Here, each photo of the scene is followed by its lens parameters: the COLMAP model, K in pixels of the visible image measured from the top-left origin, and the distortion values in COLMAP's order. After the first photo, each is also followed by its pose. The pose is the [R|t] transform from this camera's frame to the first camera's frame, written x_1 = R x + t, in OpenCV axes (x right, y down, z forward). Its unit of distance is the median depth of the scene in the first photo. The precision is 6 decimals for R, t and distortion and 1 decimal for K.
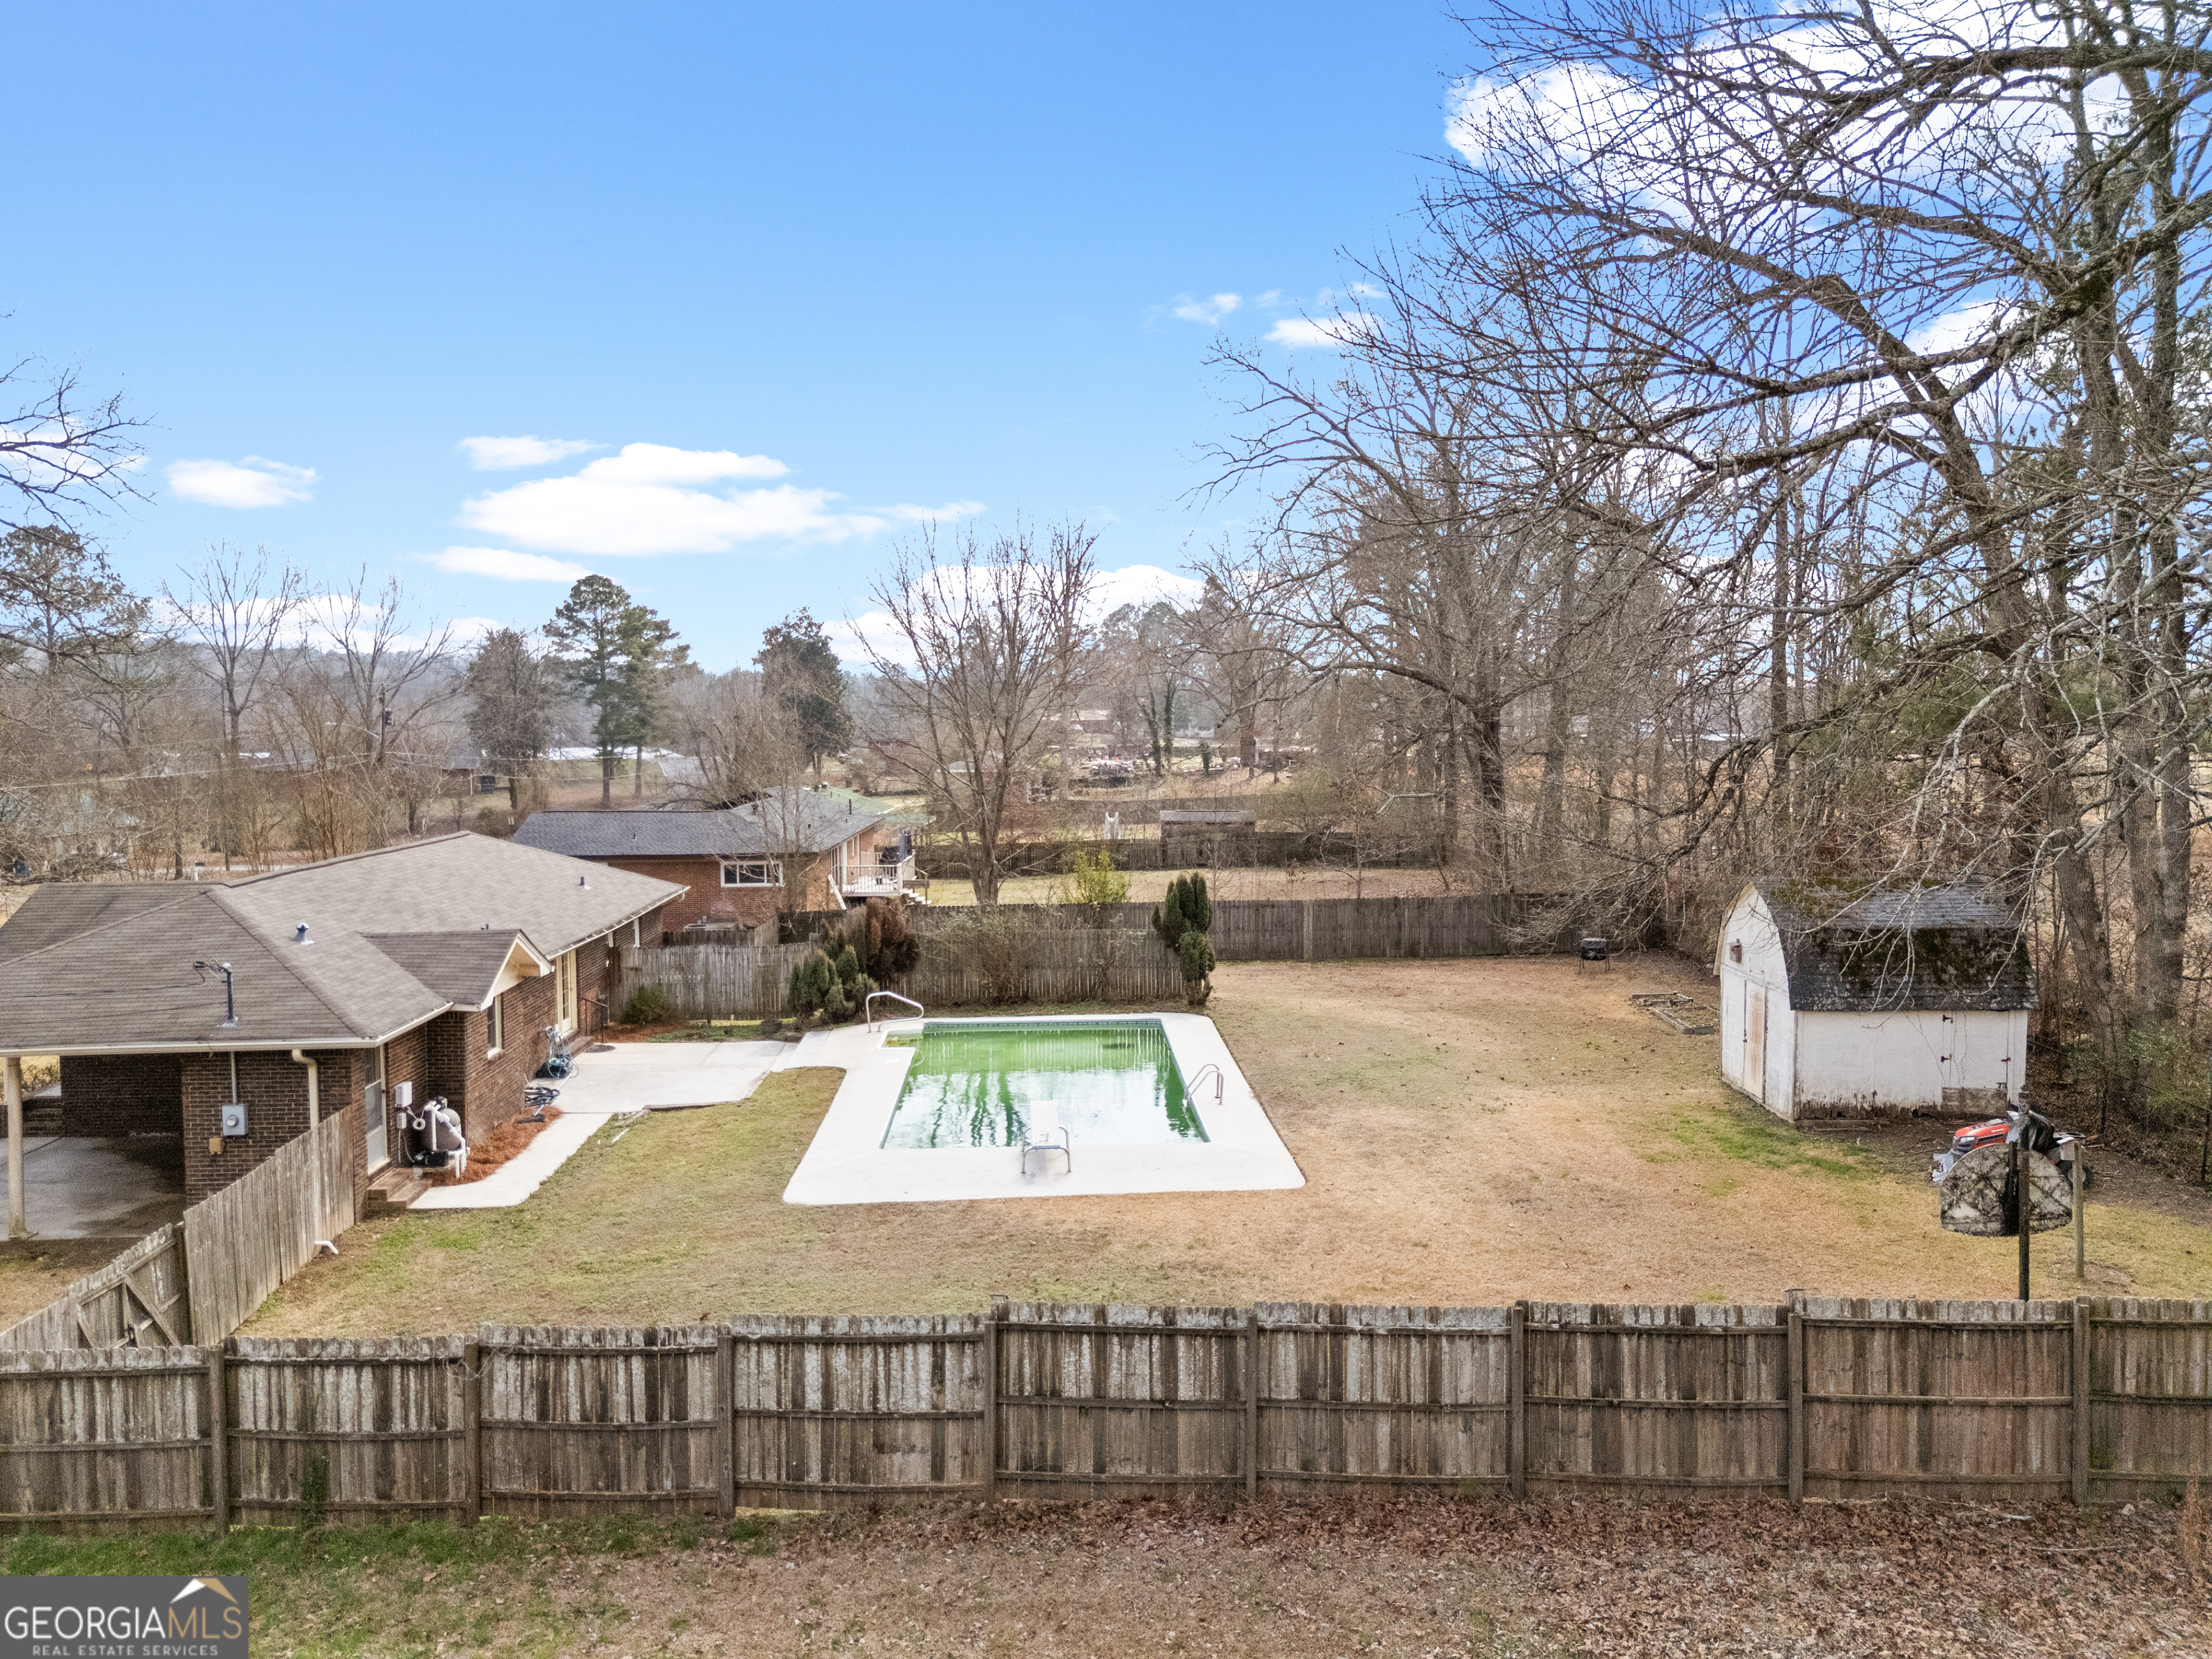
lens RADIAL K [[1554.6, 0, 1106.0], [0, 1554.6, 829.5], [0, 0, 1]] dist [0.051443, -0.042621]
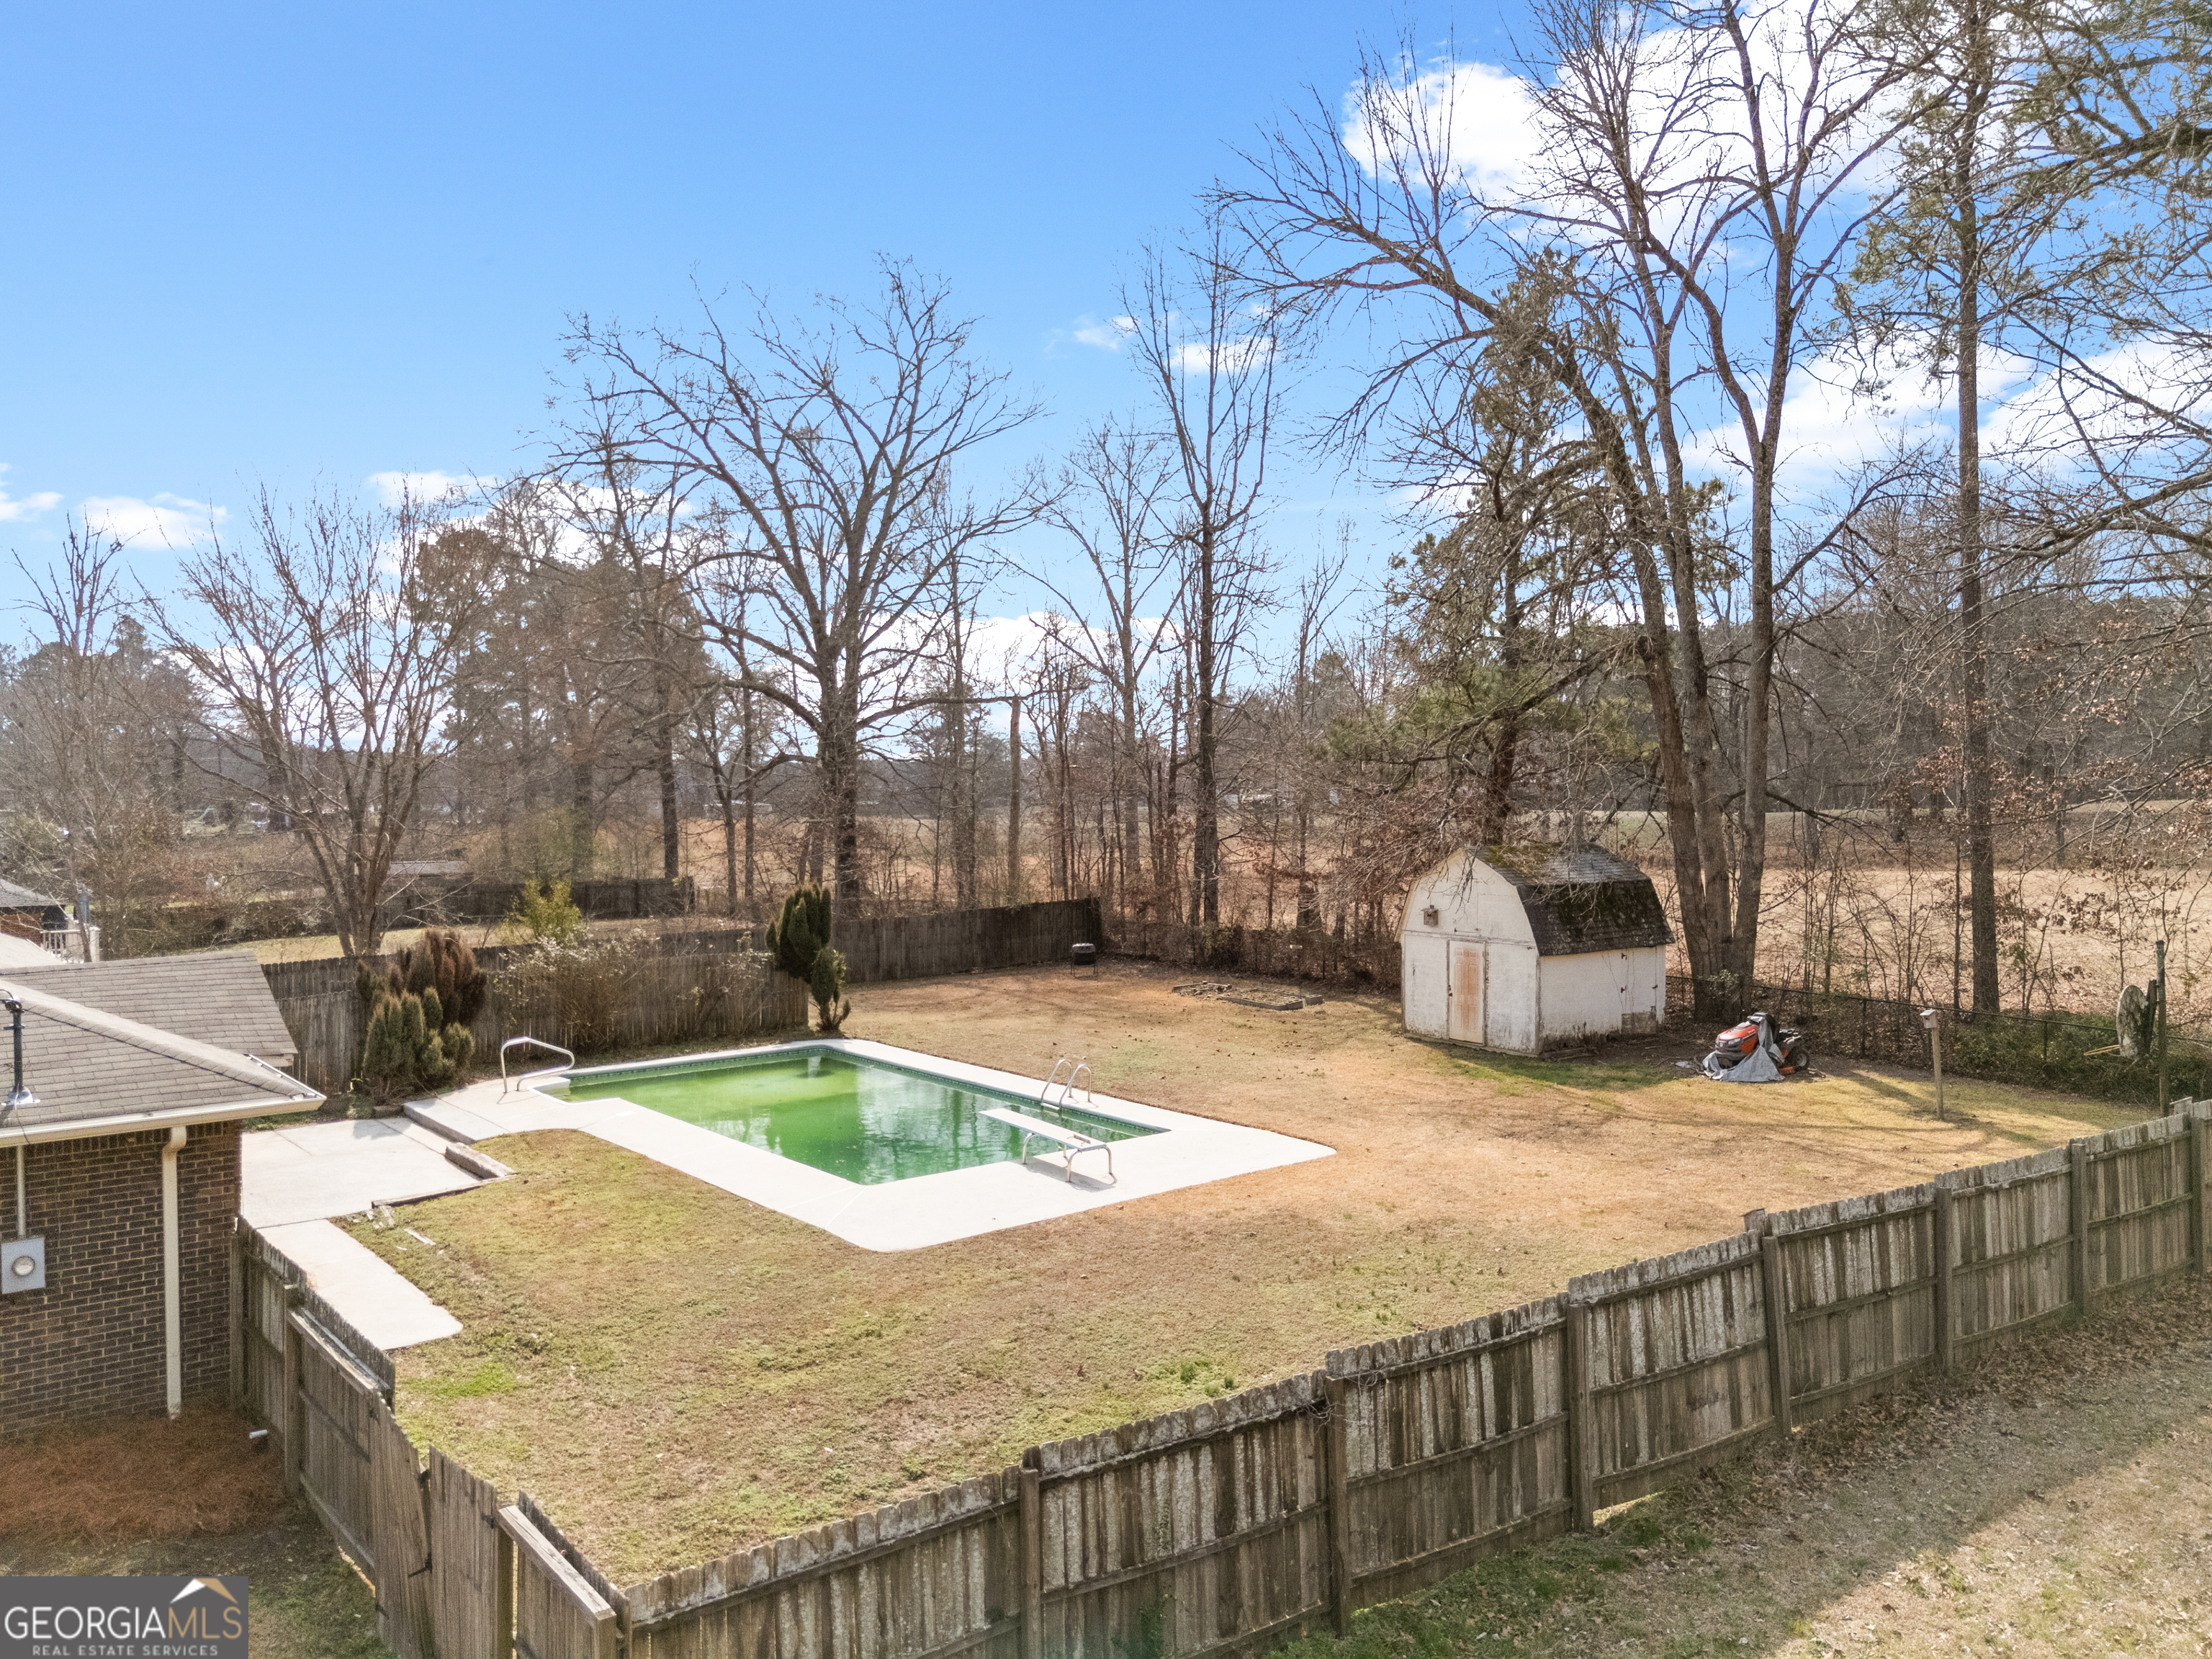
lens RADIAL K [[1580.7, 0, 1106.0], [0, 1580.7, 829.5], [0, 0, 1]] dist [0.031451, -0.003546]
pose [[0.824331, -0.014399, 0.565925, -0.896607], [0.038615, 0.998778, -0.030835, 0.090210], [-0.564790, 0.047272, 0.823880, 0.436214]]
